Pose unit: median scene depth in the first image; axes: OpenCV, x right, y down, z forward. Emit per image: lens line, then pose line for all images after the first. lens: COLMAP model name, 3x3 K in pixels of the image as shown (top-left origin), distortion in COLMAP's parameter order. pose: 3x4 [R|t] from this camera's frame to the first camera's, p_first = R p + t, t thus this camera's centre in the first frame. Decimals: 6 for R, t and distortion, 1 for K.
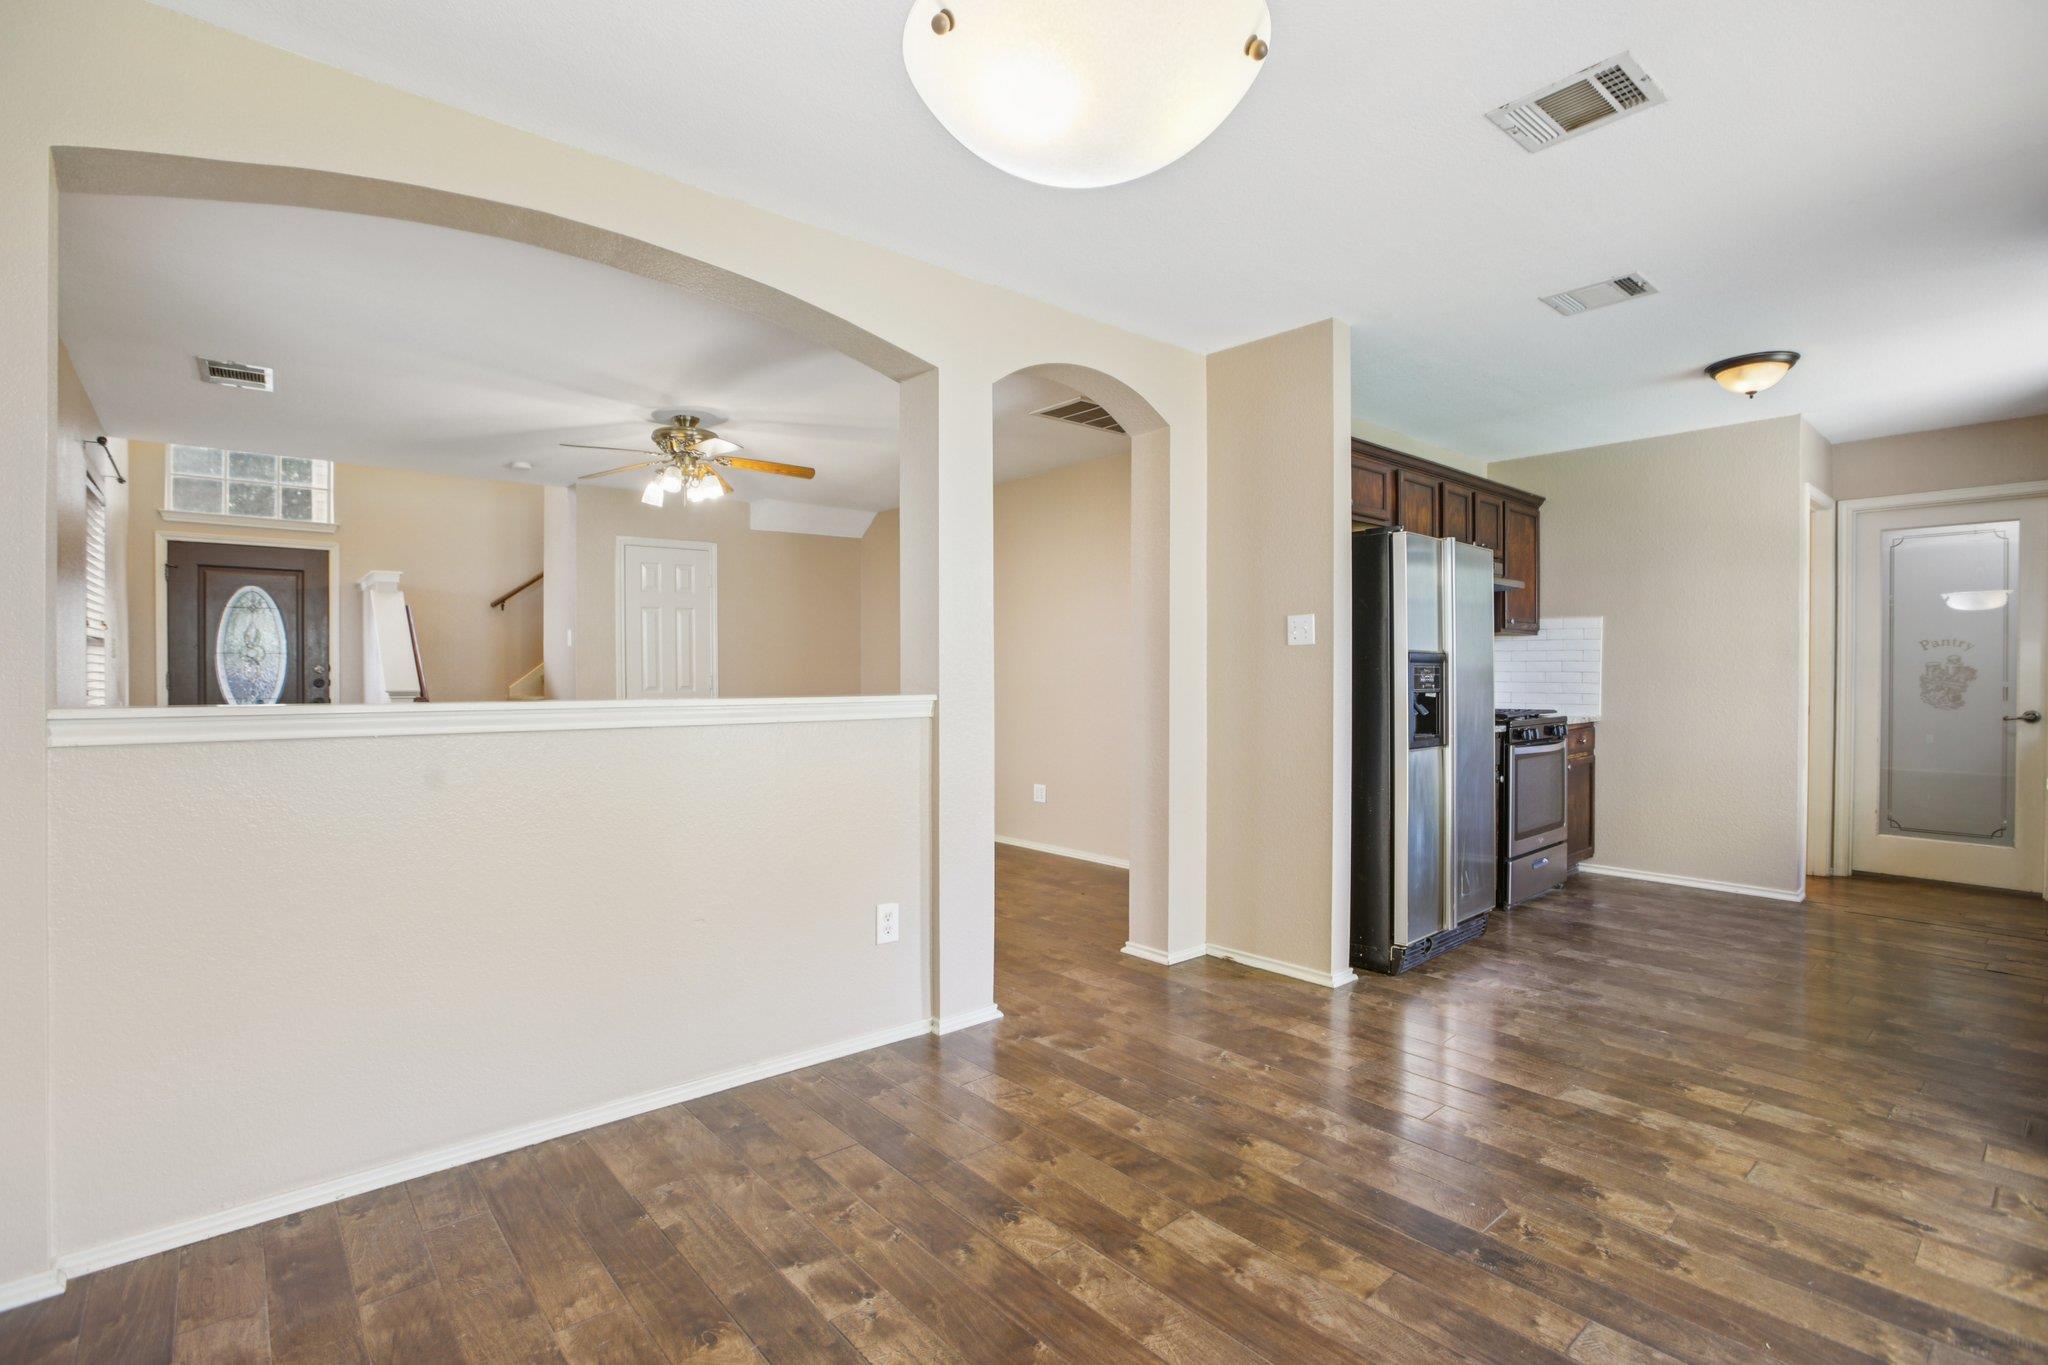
lens RADIAL K [[949.8, 0, 1022.6], [0, 949.8, 676.7], [0, 0, 1]] dist [-0.042851, 0.018540]
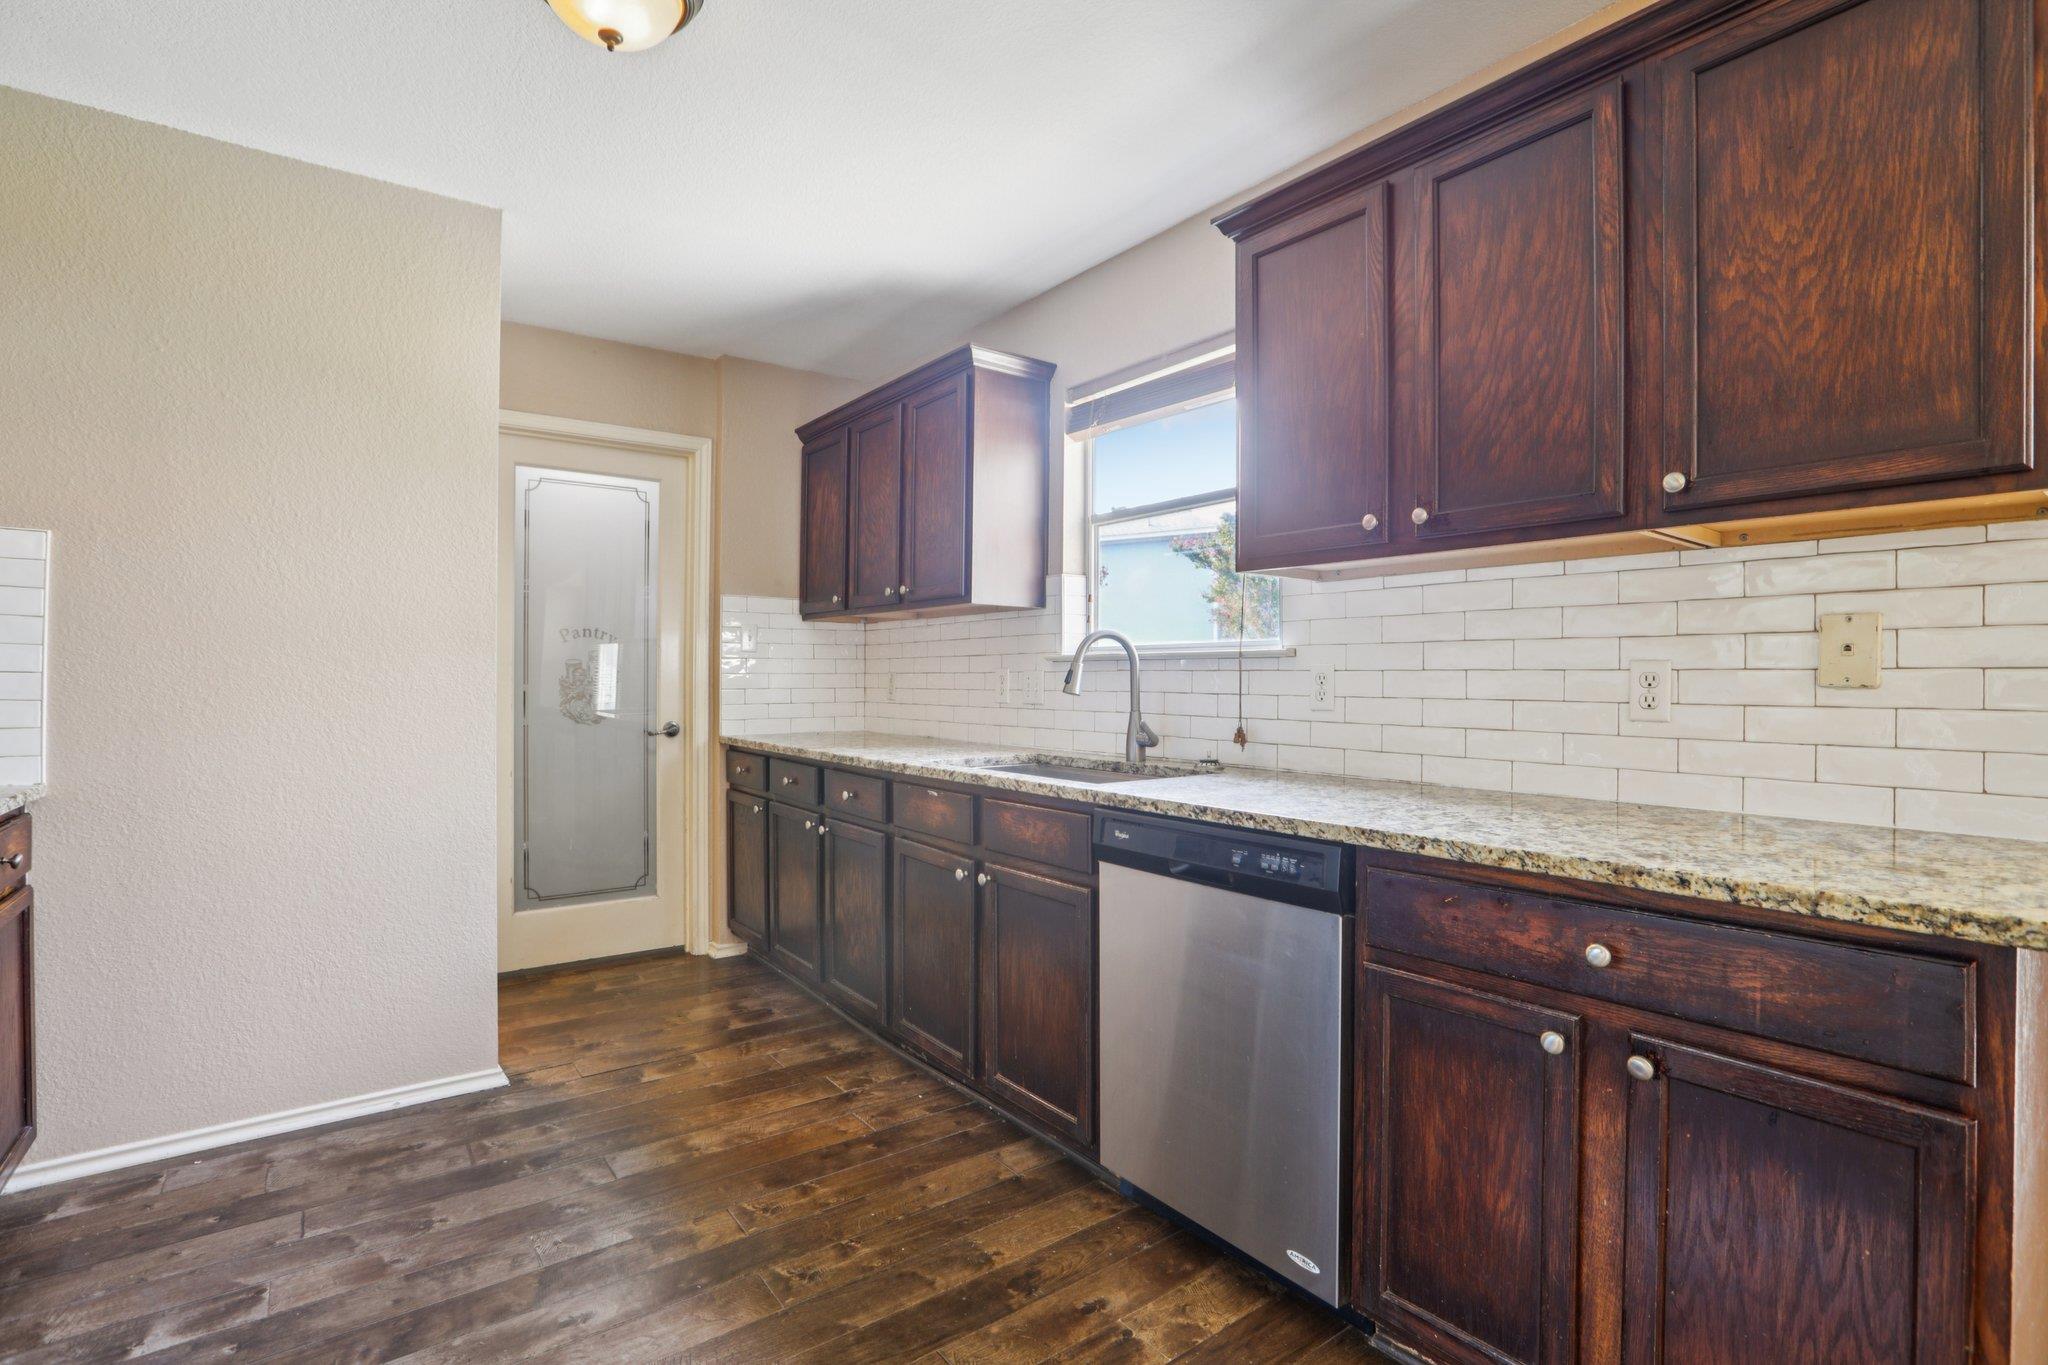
lens RADIAL K [[954.1, 0, 1020.4], [0, 954.1, 679.6], [0, 0, 1]] dist [-0.039142, 0.015917]
pose [[0.073504, -0.004706, 0.997284, 0.302911], [0.003243, 0.999985, 0.004479, -0.002312], [-0.997290, 0.002905, 0.073518, 0.658764]]
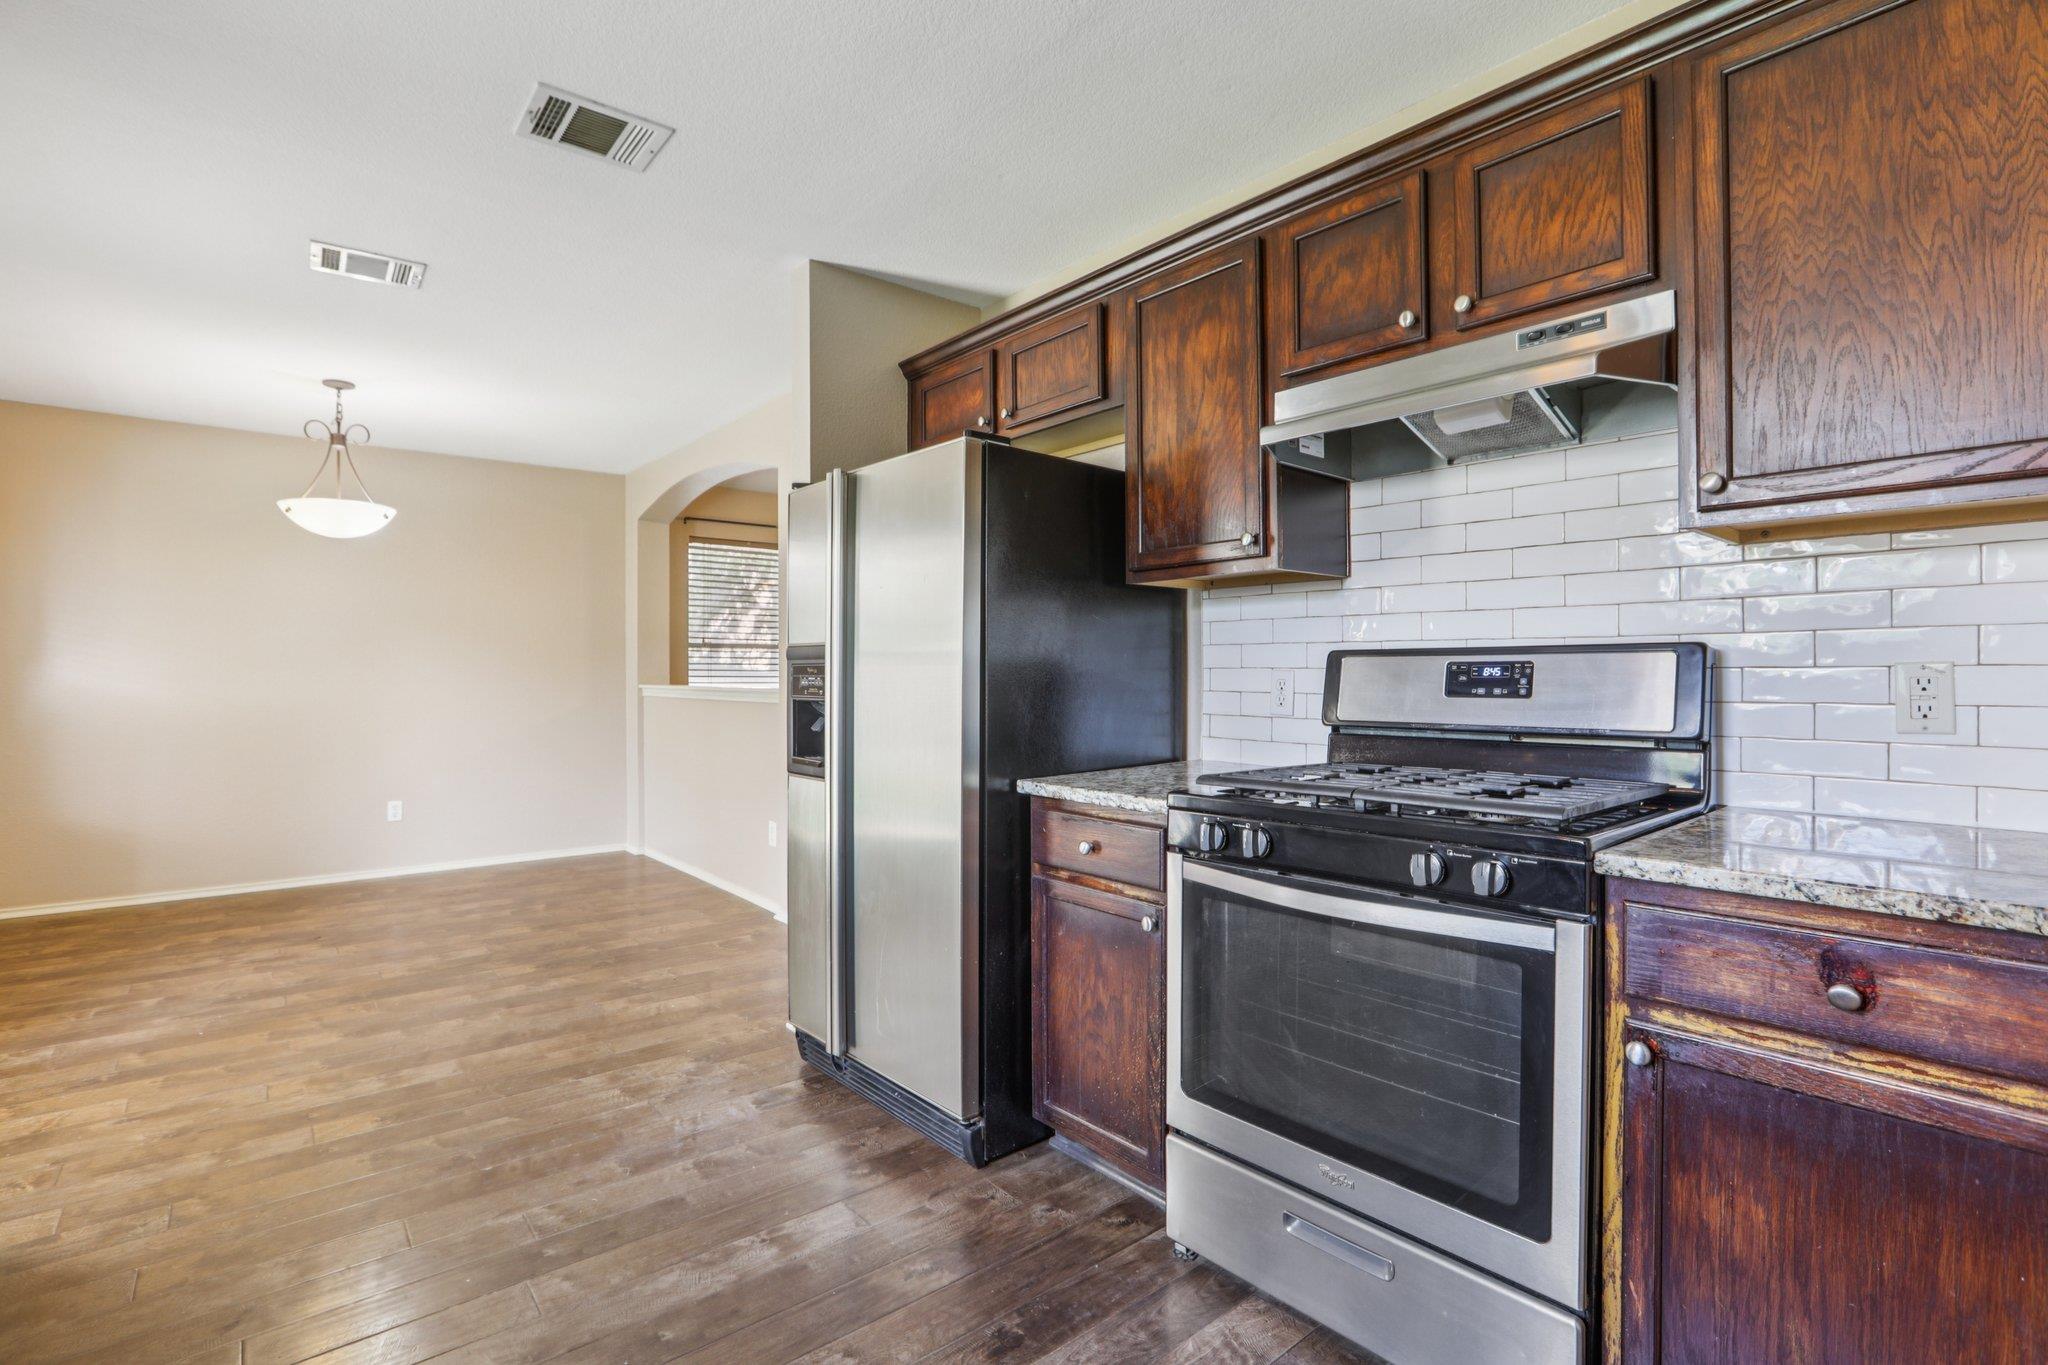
lens RADIAL K [[954.1, 0, 1020.4], [0, 954.1, 679.6], [0, 0, 1]] dist [-0.039142, 0.015917]
pose [[-0.018332, 0.005529, -0.999817, 0.941359], [-0.004853, 0.999972, 0.005619, -0.003470], [0.999820, 0.004955, -0.018305, 0.952712]]
